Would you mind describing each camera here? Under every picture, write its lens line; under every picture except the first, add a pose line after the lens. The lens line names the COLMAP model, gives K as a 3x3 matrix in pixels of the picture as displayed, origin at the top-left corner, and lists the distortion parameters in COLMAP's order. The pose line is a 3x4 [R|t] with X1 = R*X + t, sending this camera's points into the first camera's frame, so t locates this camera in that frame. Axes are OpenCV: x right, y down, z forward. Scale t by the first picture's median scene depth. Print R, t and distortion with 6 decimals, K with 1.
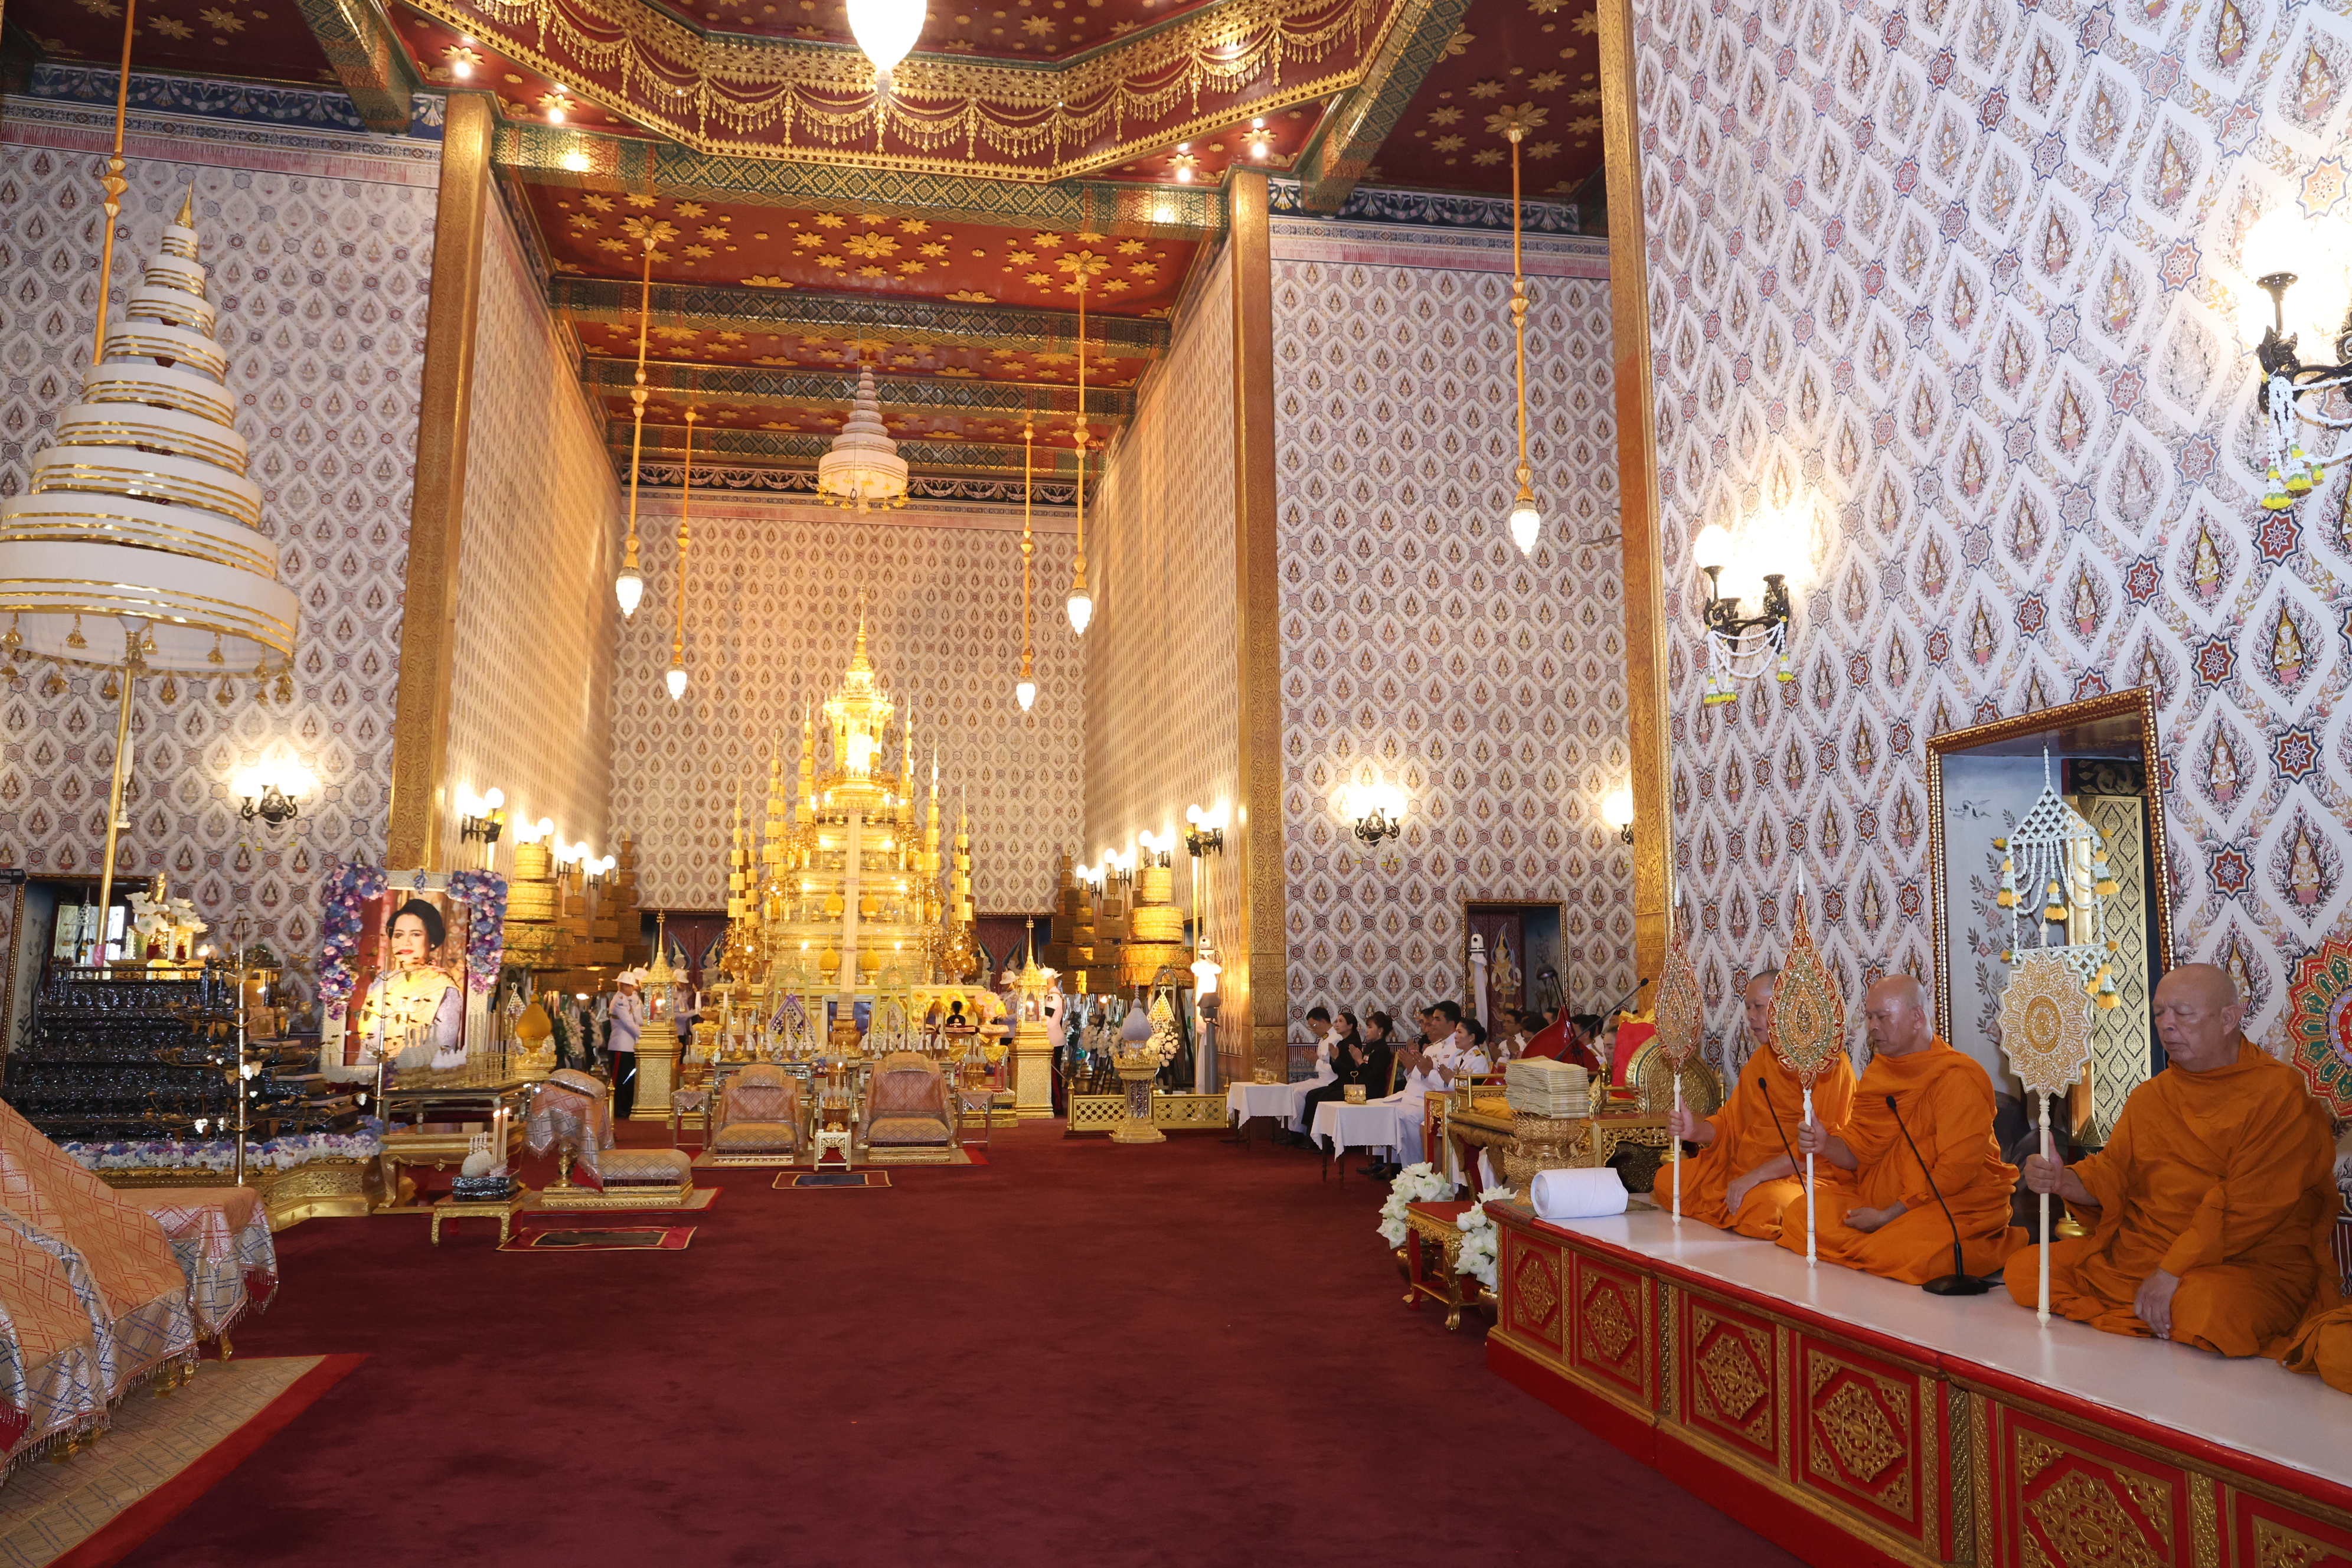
lens RADIAL K [[1625.7, 0, 1176.0], [0, 1625.7, 784.0], [0, 0, 1]] dist [-0.084286, 0.072591]
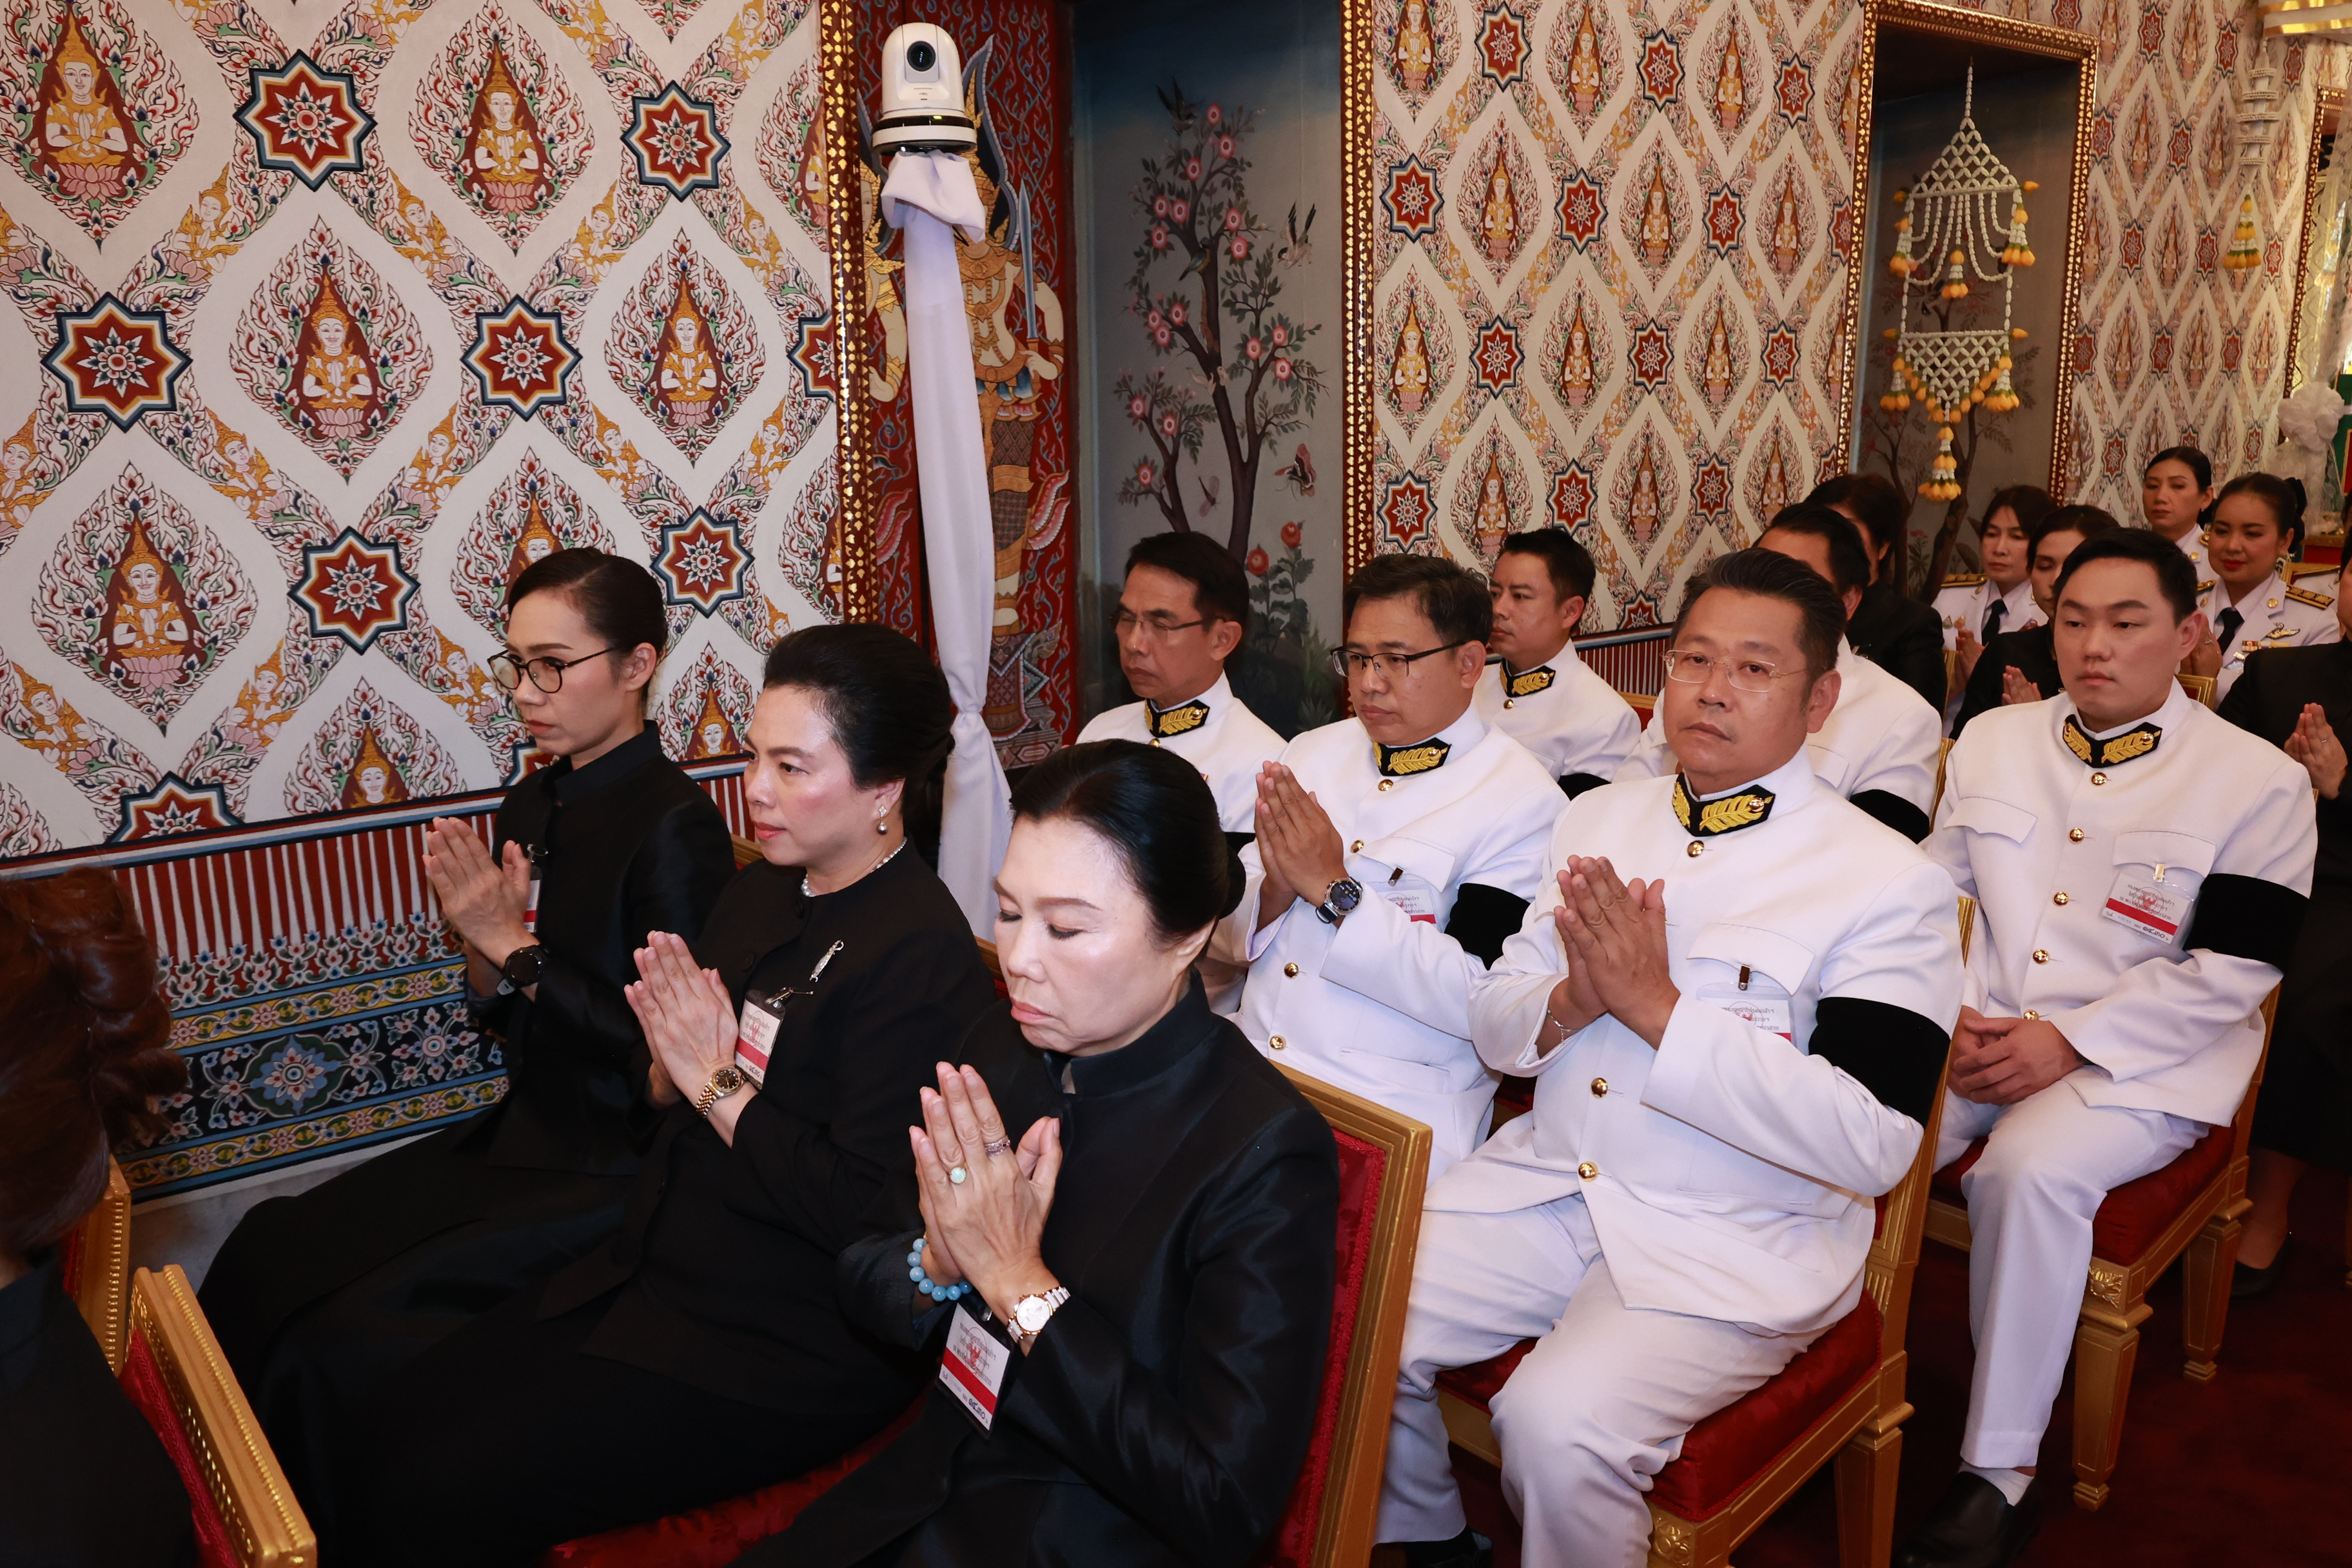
lens RADIAL K [[1897.9, 0, 1176.0], [0, 1897.9, 784.0], [0, 0, 1]] dist [-0.033850, 0.009592]
pose [[0.882039, -0.107623, 0.458721, 0.117133], [-0.049856, 0.946781, 0.317995, 0.100419], [-0.468531, -0.303354, 0.829732, 0.808099]]
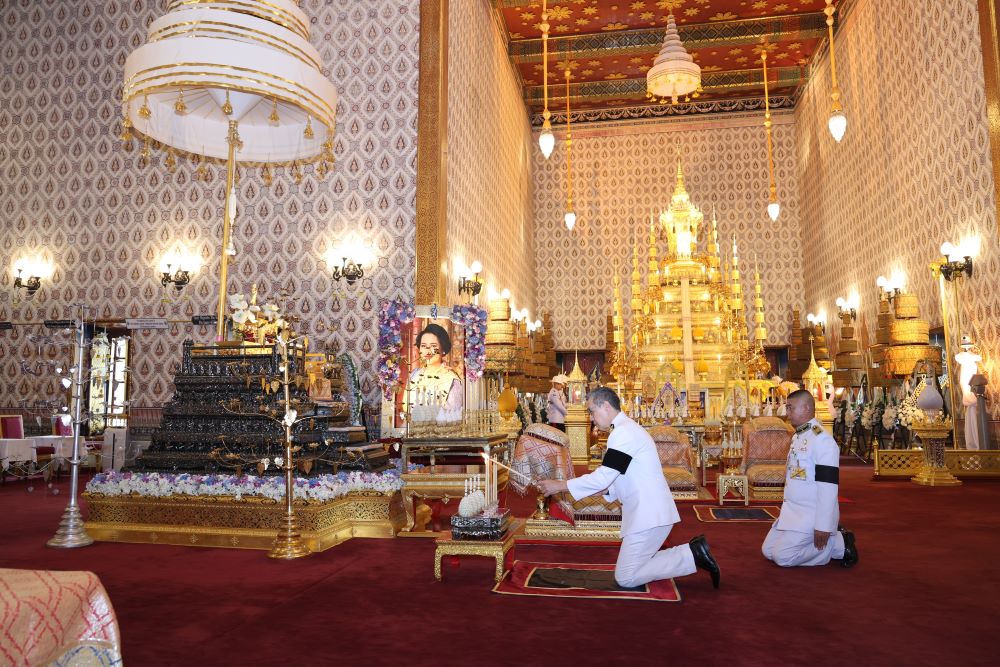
lens RADIAL K [[732.6, 0, 500.0], [0, 732.6, 333.5], [0, 0, 1]] dist [-0.091734, 0.088112]
pose [[0.929714, -0.043922, -0.365655, -0.127852], [0.053301, 0.998457, 0.015590, 0.063405], [0.364406, -0.033984, 0.930620, 0.300984]]
